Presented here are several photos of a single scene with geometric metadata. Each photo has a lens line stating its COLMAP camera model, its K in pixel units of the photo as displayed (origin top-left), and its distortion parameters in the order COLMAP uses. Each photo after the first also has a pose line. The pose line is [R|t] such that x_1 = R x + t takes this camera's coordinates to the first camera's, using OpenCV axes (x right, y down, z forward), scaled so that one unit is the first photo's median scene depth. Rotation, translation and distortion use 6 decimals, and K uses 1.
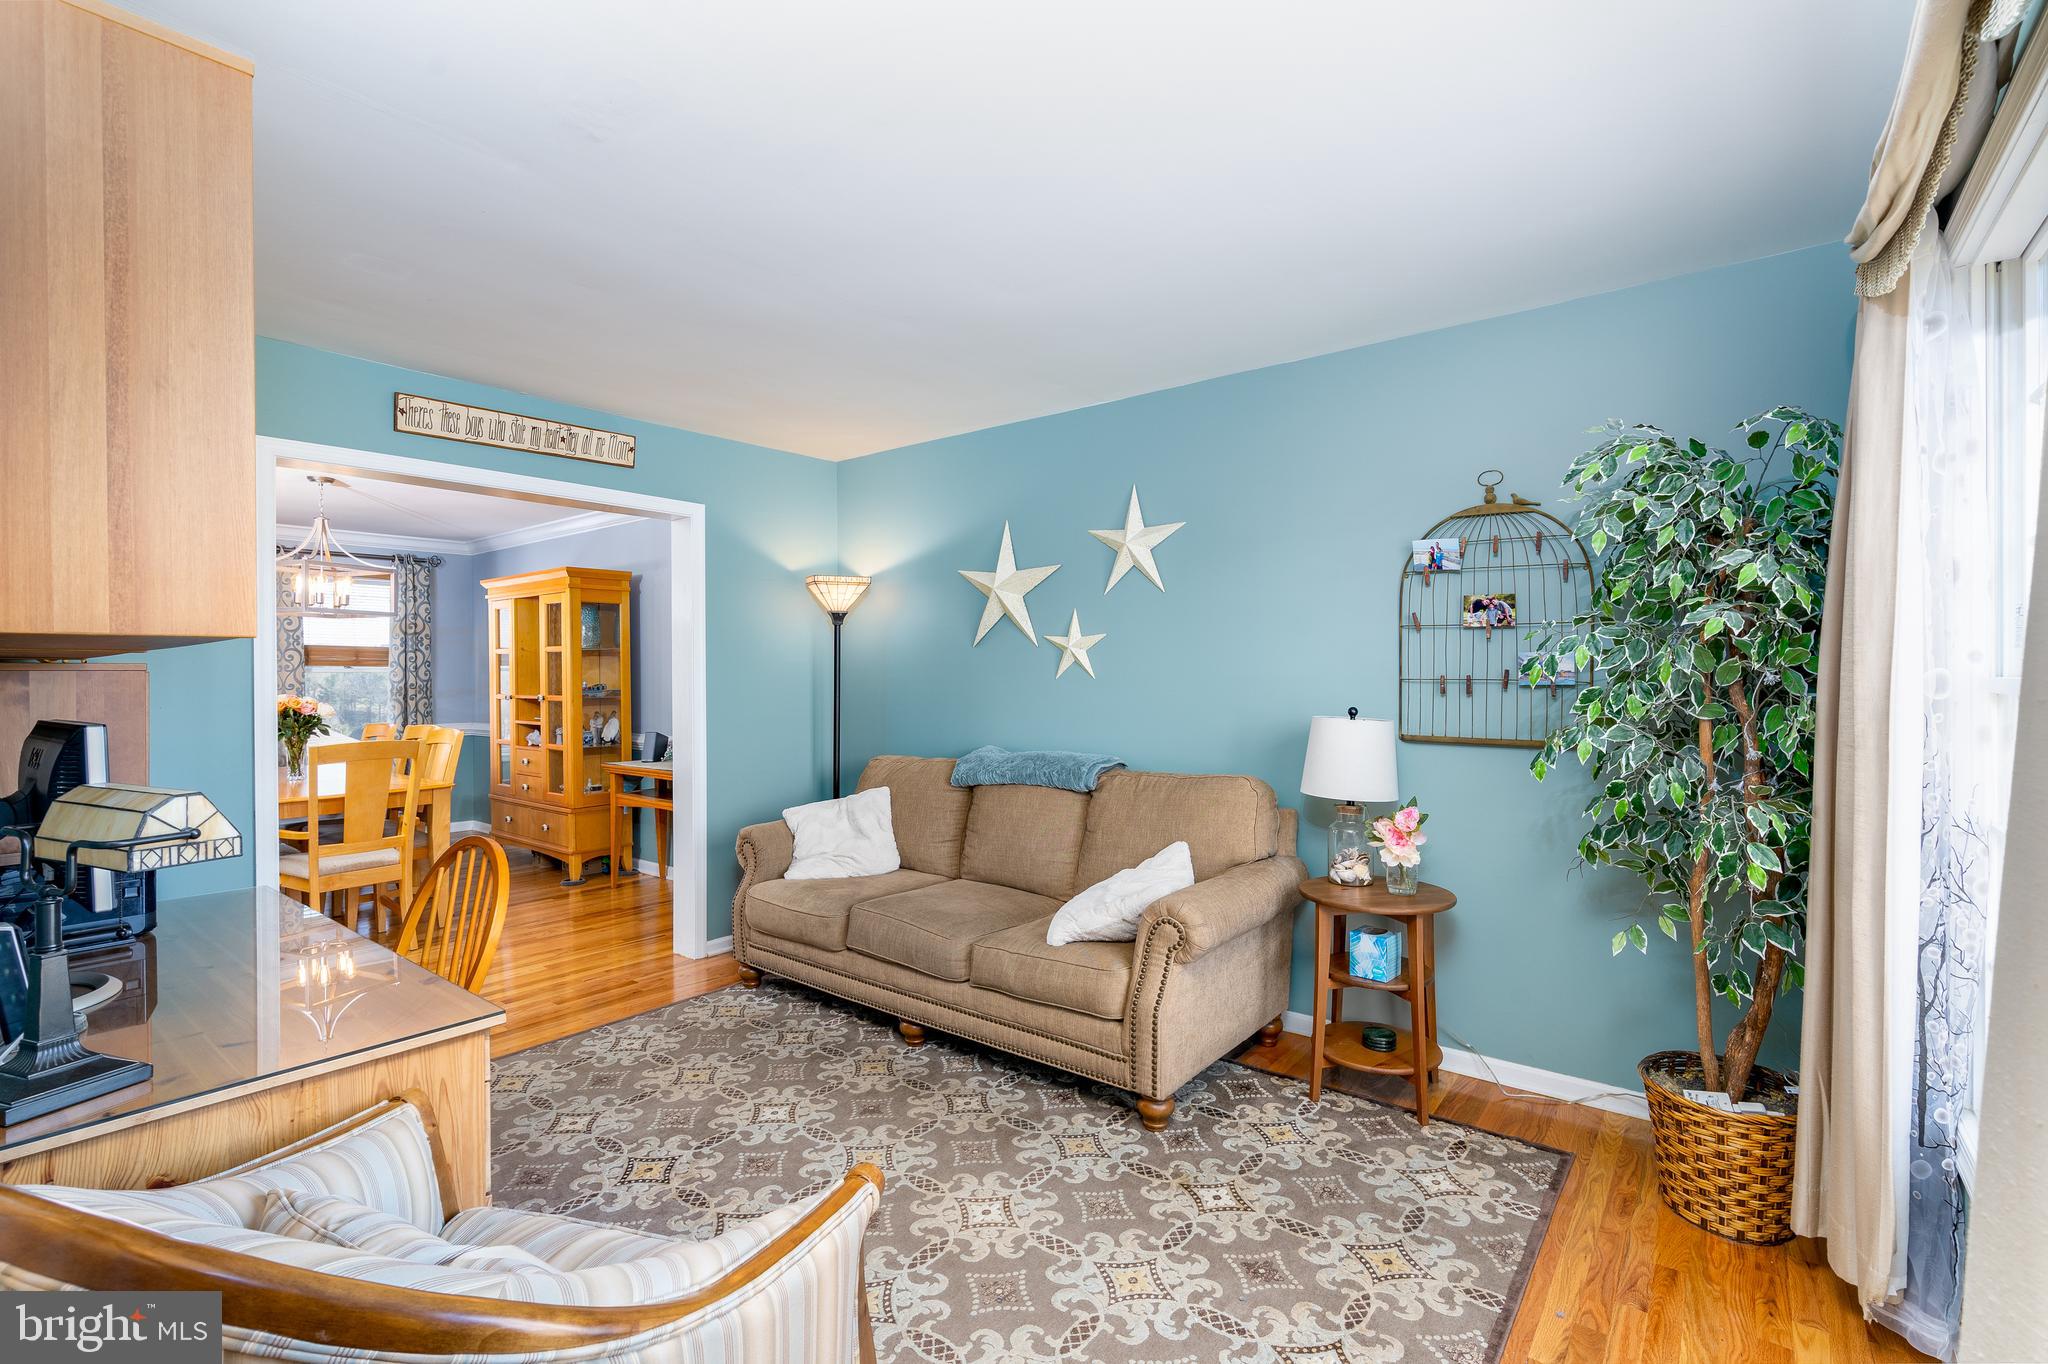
lens RADIAL K [[930.1, 0, 1019.6], [0, 930.1, 679.7], [0, 0, 1]] dist [-0.013925, 0.002668]
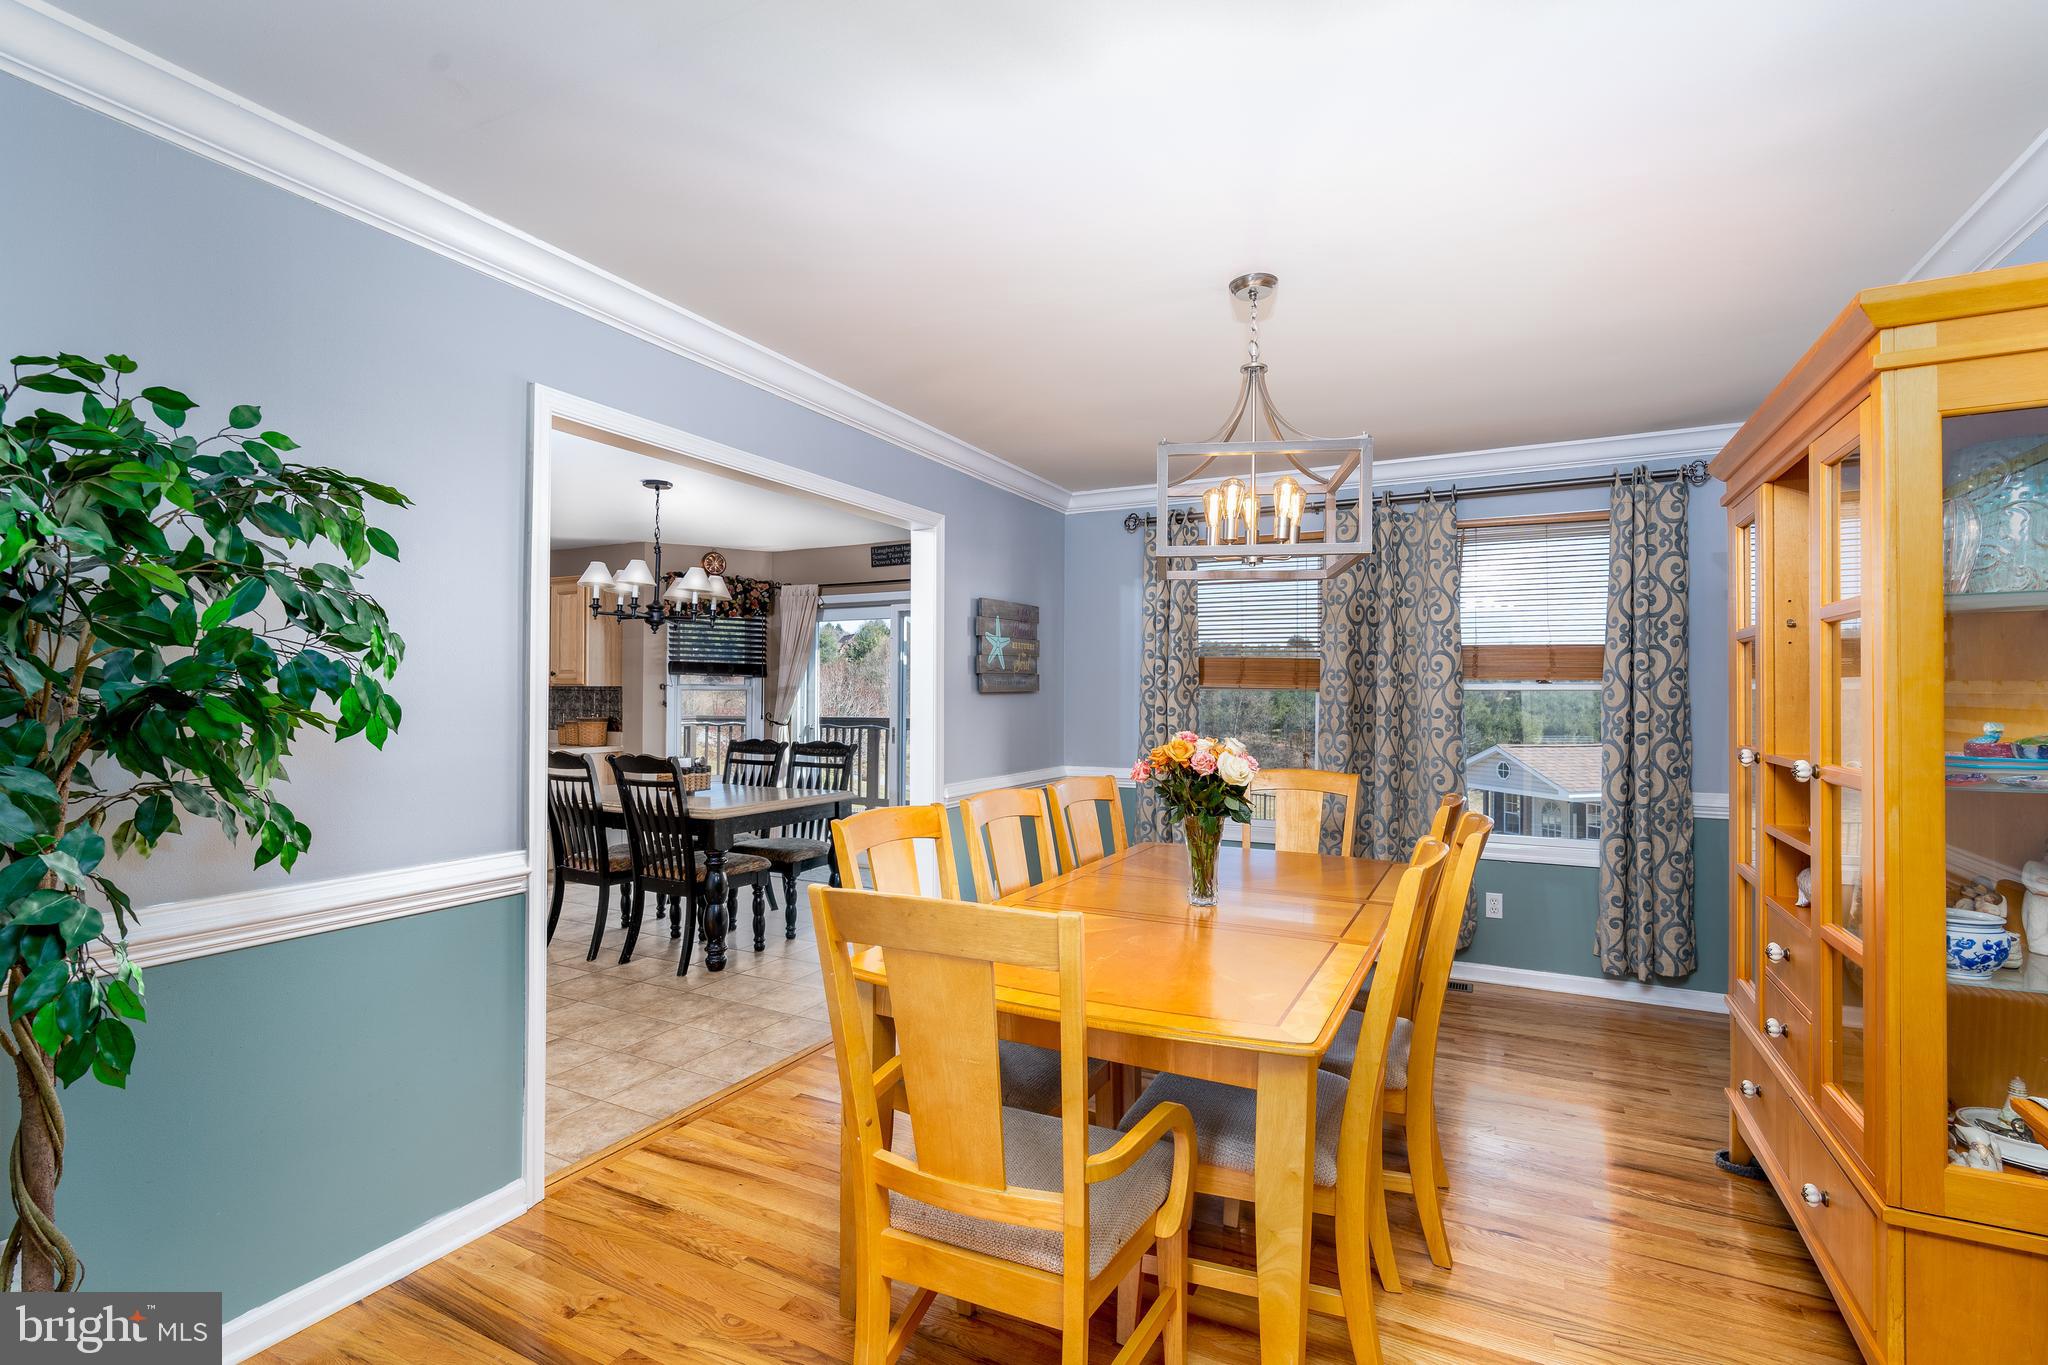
lens RADIAL K [[930.1, 0, 1013.7], [0, 930.1, 684.8], [0, 0, 1]] dist [-0.013925, 0.002668]
pose [[0.194848, -0.005917, -0.980816, -0.929892], [-0.011348, 0.999901, -0.008286, -0.011969], [0.980768, 0.012745, 0.194761, 2.379435]]
